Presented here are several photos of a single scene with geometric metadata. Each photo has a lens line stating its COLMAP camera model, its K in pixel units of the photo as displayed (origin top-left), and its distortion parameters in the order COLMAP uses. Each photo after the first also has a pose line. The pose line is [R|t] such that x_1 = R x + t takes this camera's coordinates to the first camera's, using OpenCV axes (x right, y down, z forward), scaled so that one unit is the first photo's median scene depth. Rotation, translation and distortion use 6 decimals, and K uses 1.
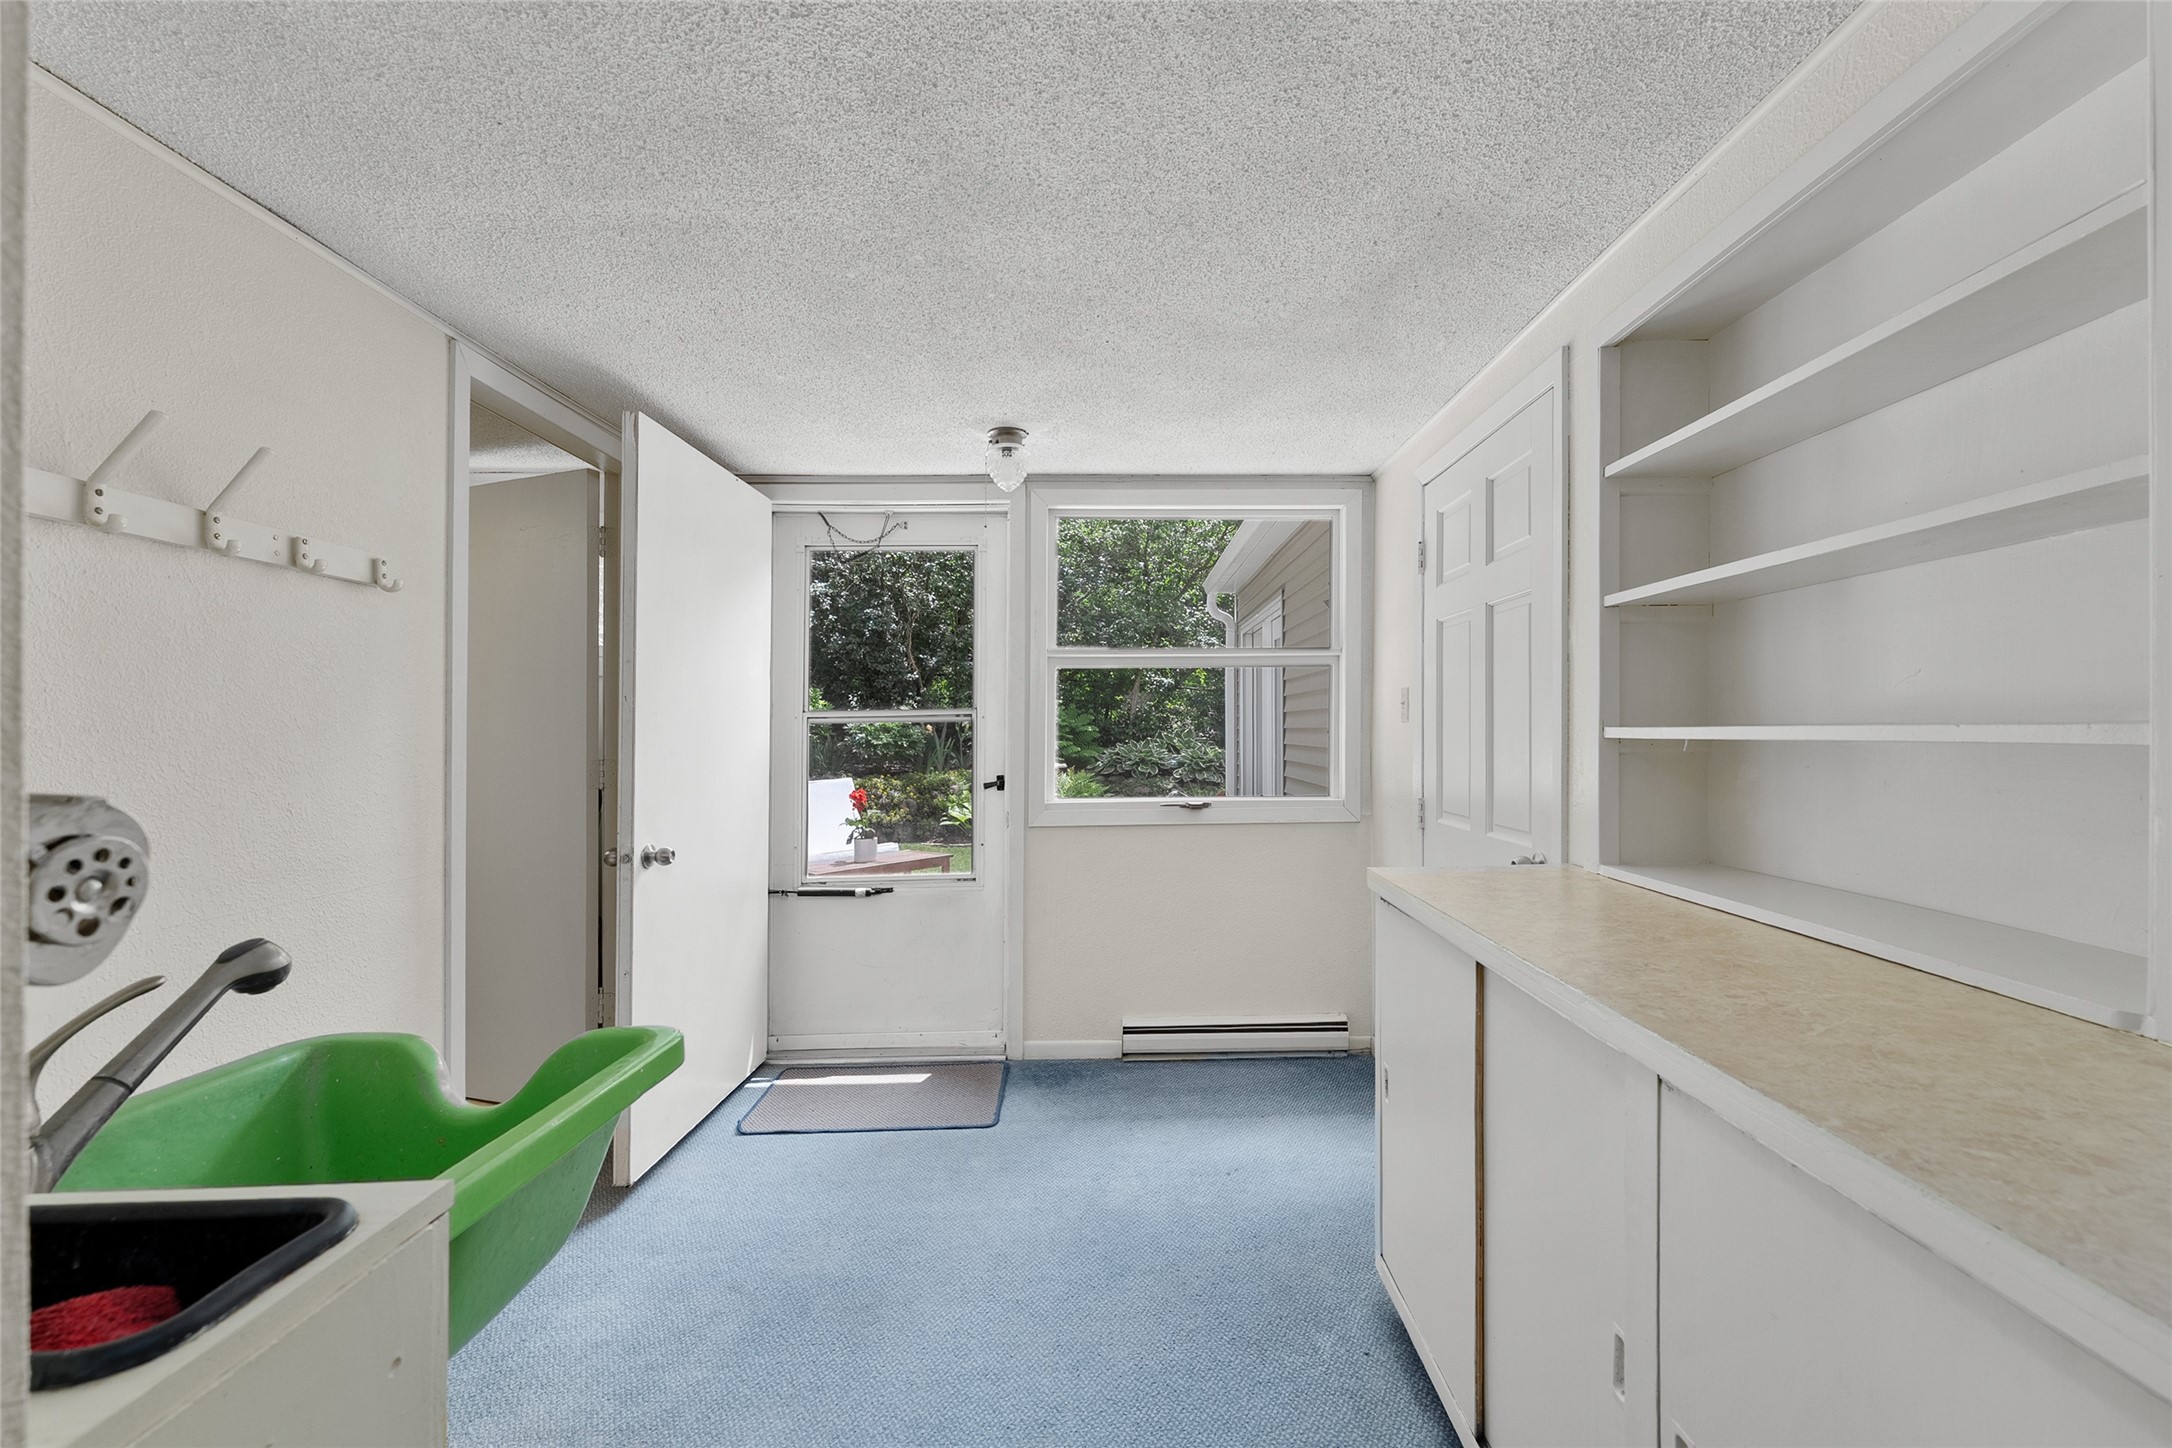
lens RADIAL K [[874.6, 0, 1086.0], [0, 874.6, 724.0], [0, 0, 1]] dist [-0.000307, -0.000212]
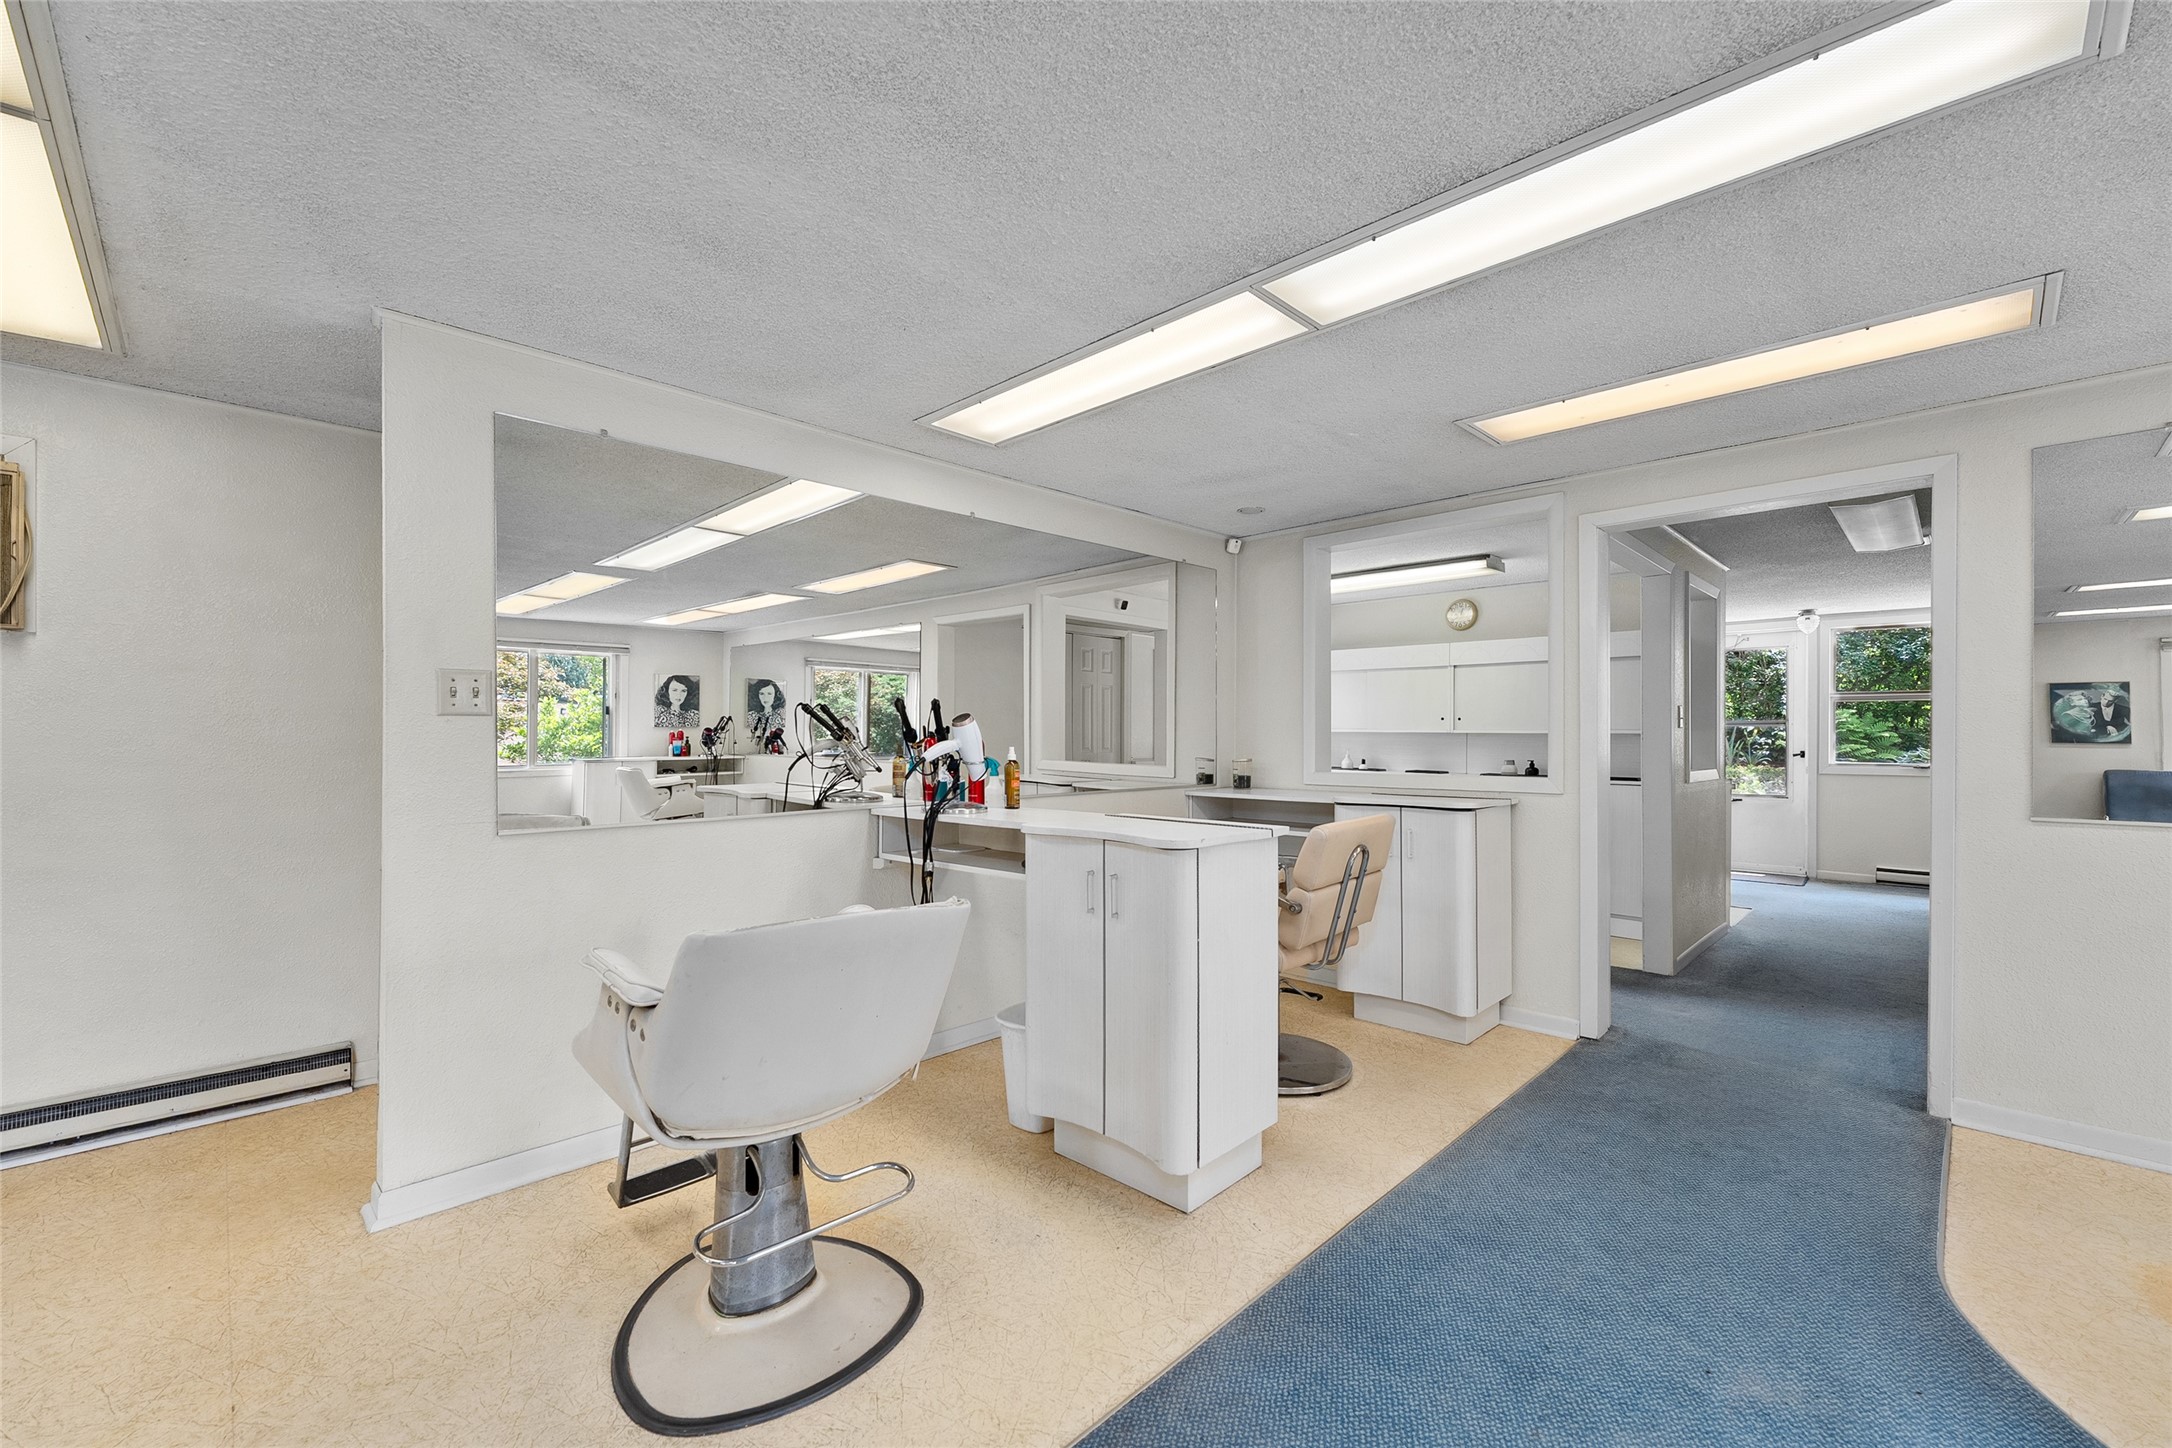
lens RADIAL K [[874.6, 0, 1086.0], [0, 874.6, 724.0], [0, 0, 1]] dist [-0.000307, -0.000212]
pose [[0.723602, -0.003498, -0.690209, 0.116291], [-0.003275, 0.999958, -0.008502, 0.015112], [0.690210, 0.008413, 0.723560, -1.832055]]
